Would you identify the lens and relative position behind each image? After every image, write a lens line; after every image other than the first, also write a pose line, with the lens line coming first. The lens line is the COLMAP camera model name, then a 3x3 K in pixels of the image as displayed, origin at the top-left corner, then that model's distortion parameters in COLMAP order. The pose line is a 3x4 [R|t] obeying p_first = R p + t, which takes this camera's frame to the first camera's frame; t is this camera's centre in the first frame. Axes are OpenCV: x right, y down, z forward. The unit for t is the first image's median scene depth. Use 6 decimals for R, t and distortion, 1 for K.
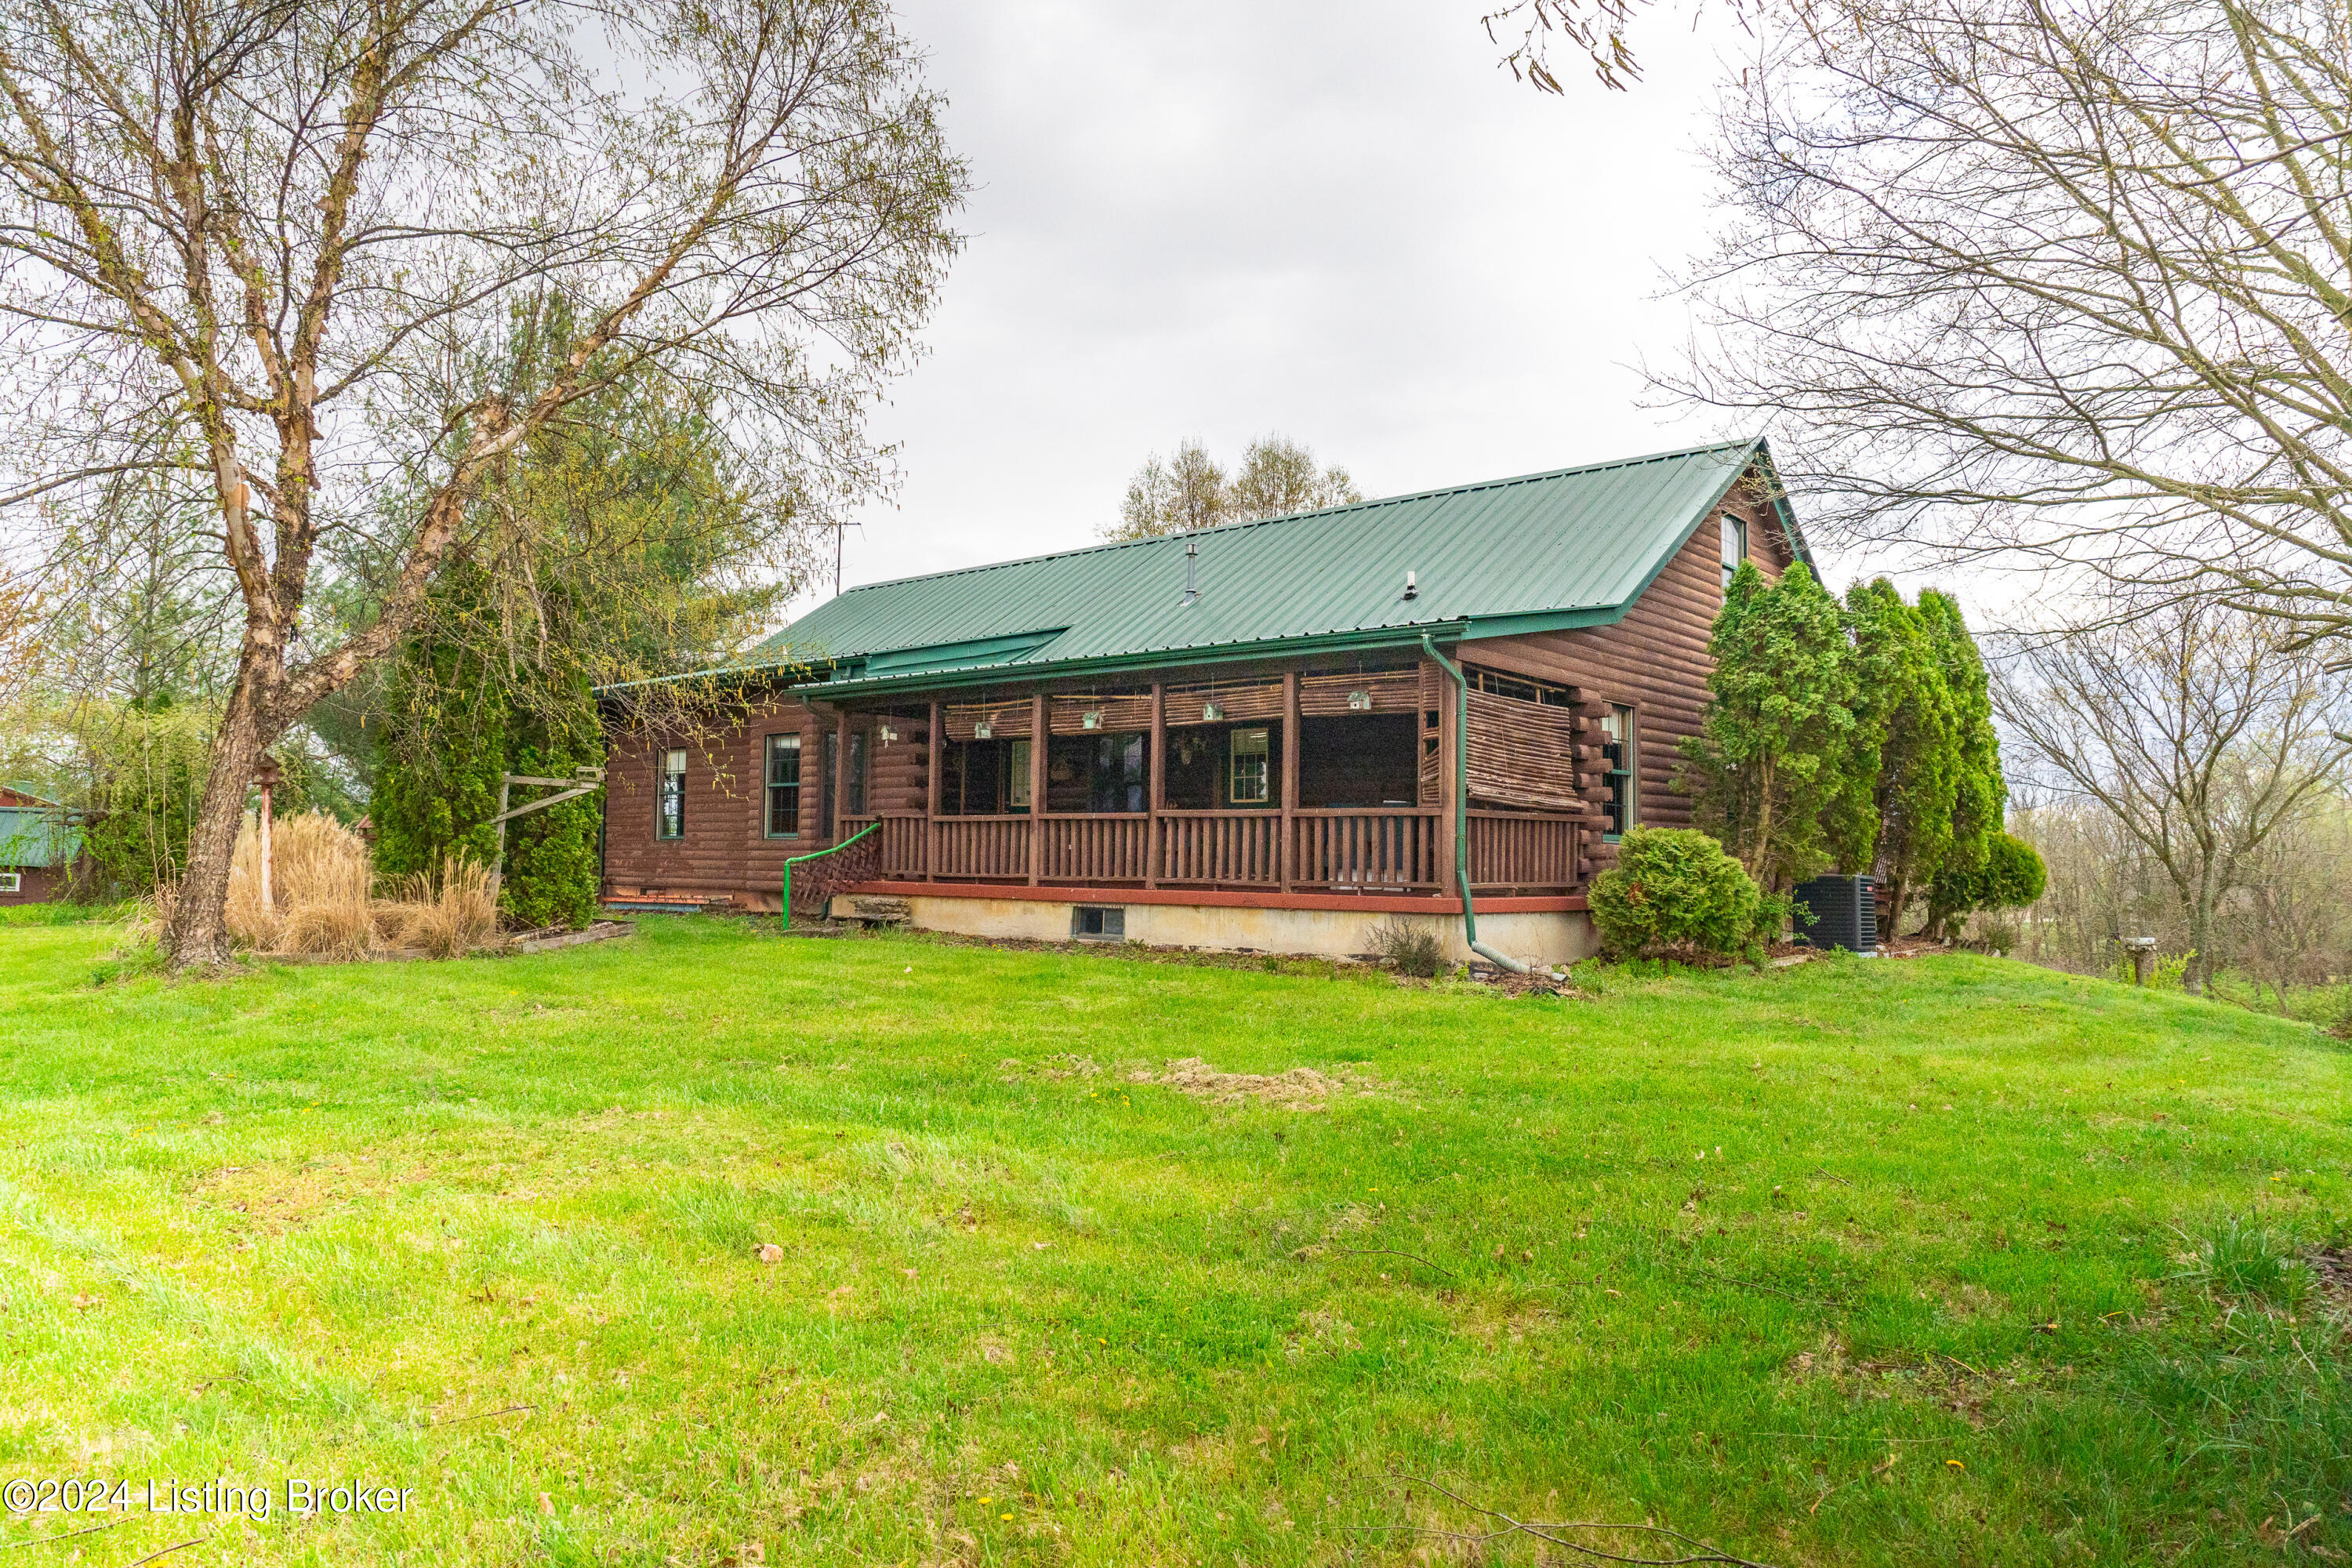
lens RADIAL K [[1646.4, 0, 1176.0], [0, 1646.4, 784.0], [0, 0, 1]] dist [-0.006084, -0.000721]
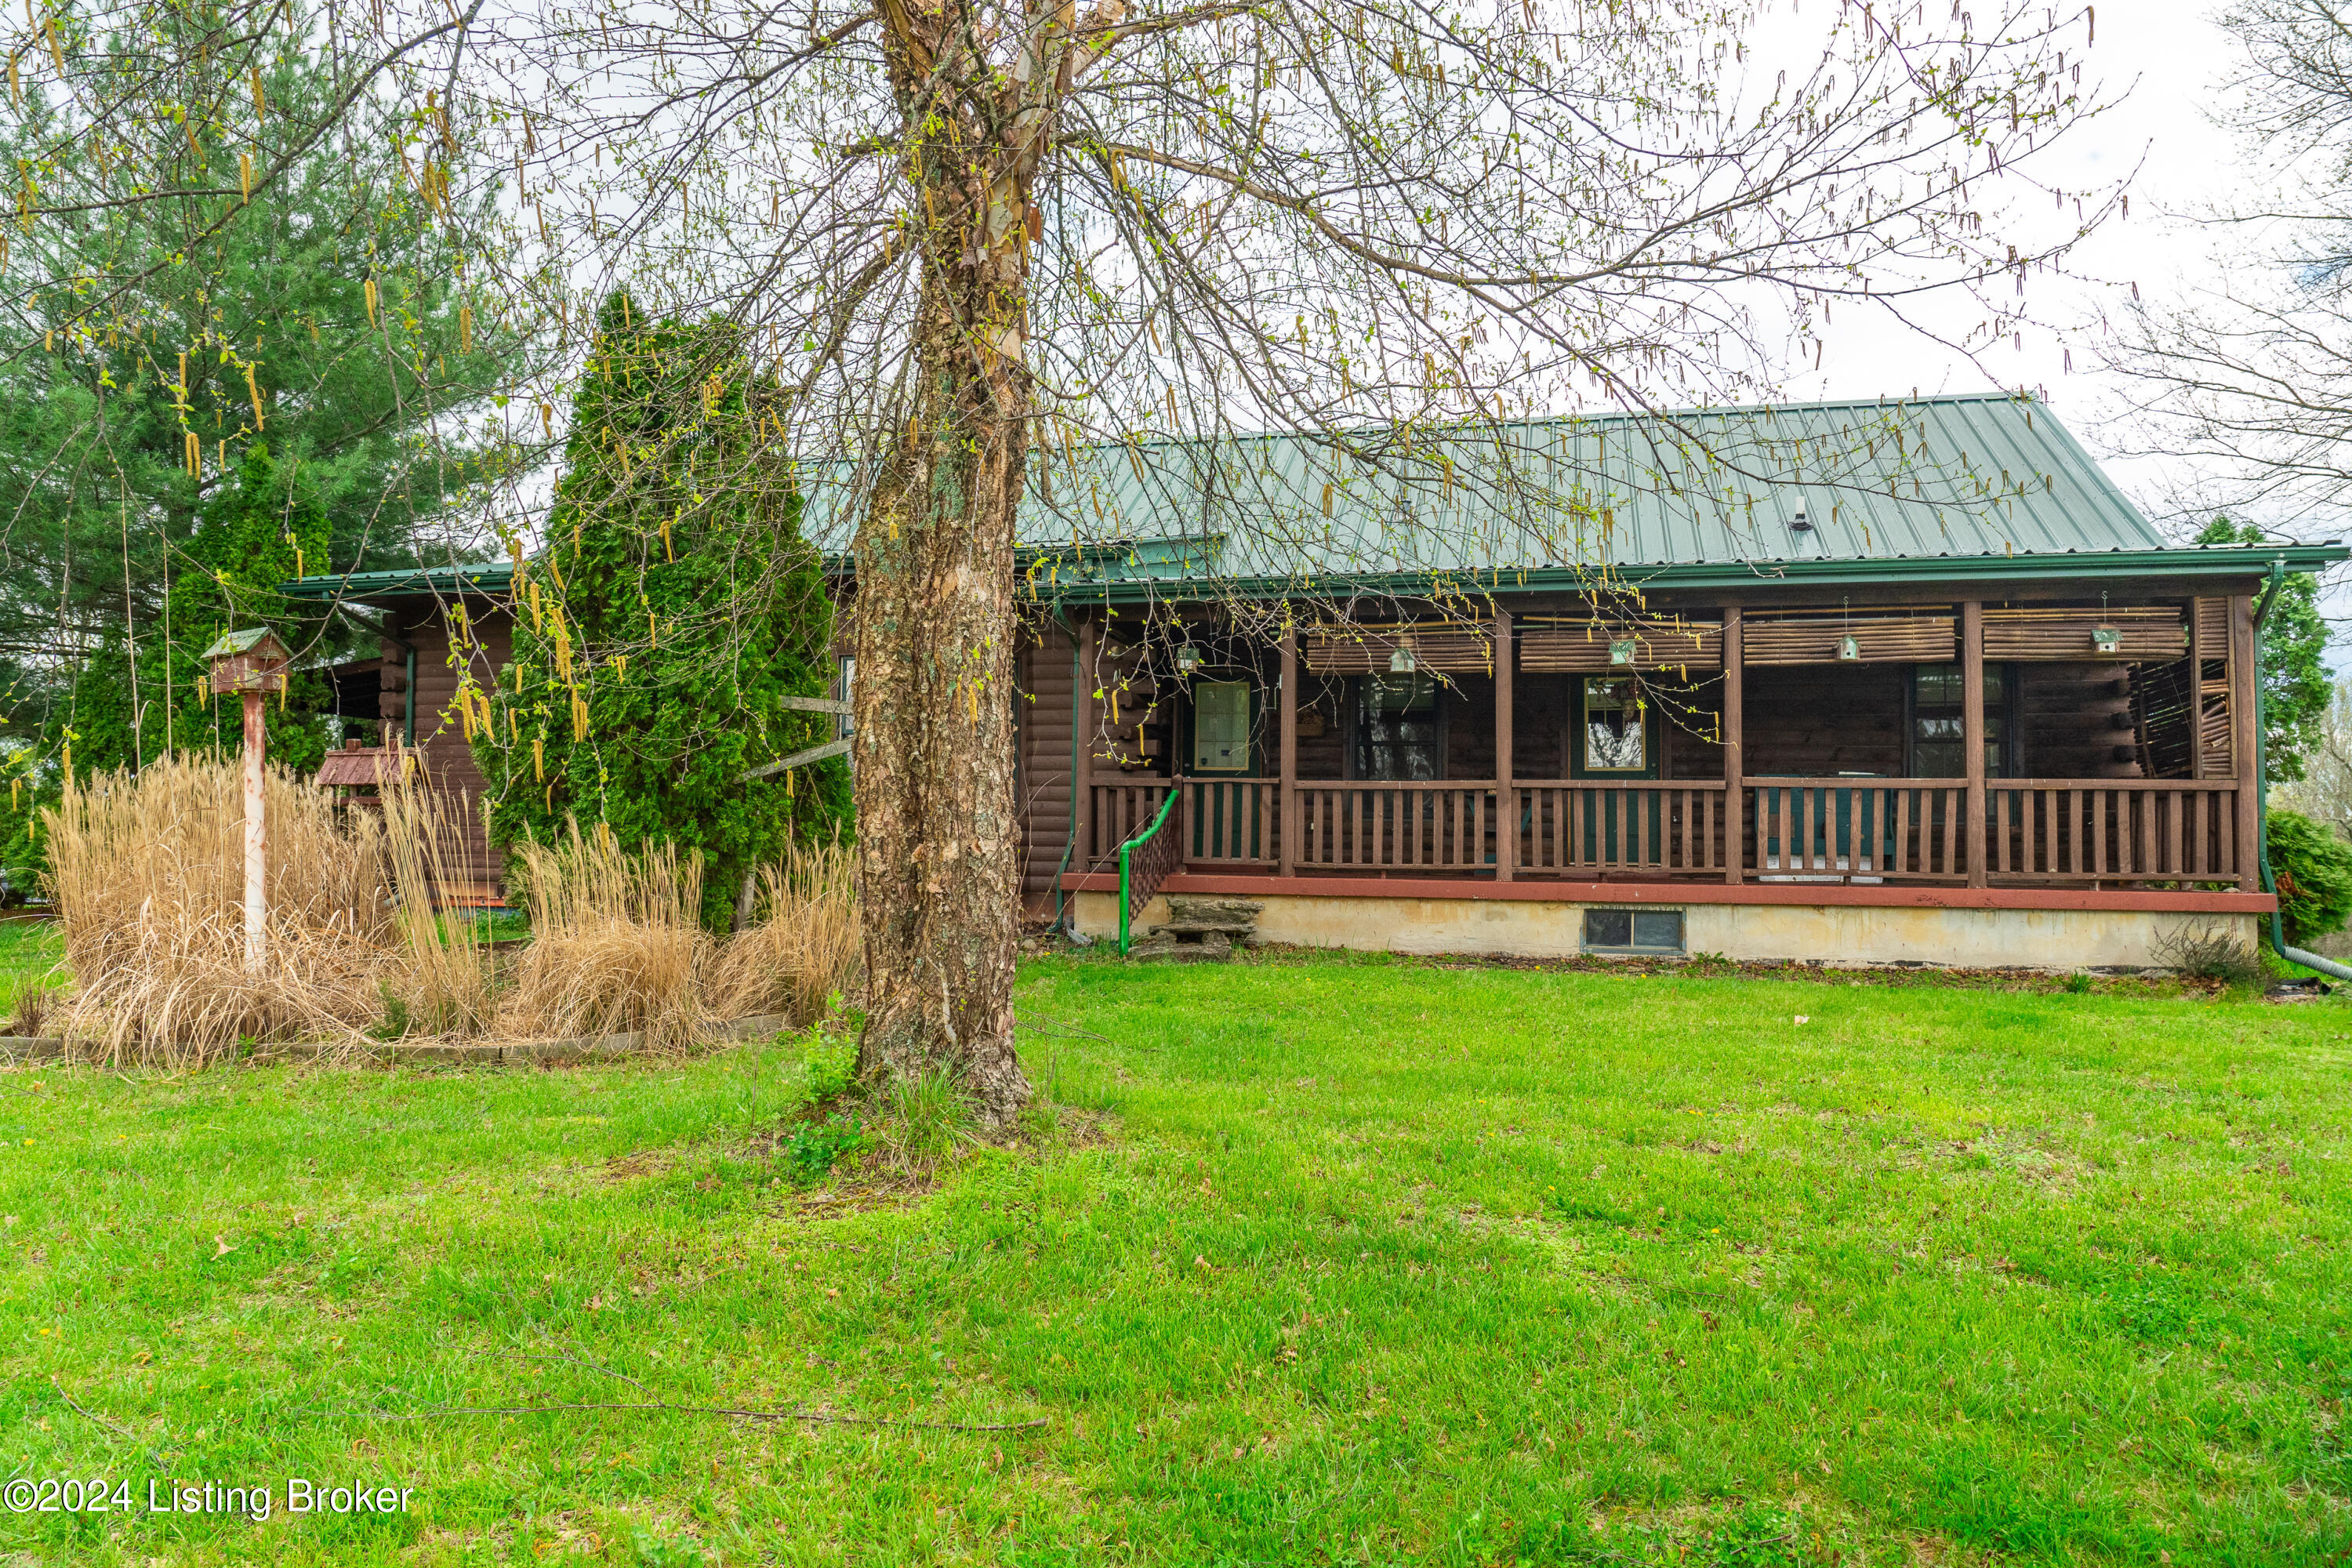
lens RADIAL K [[1646.4, 0, 1176.0], [0, 1646.4, 784.0], [0, 0, 1]] dist [-0.006084, -0.000721]
pose [[0.886187, 0.020932, 0.462855, -0.574456], [-0.024615, 0.999695, 0.001918, 0.023586], [-0.462673, -0.013093, 0.886432, 0.459943]]
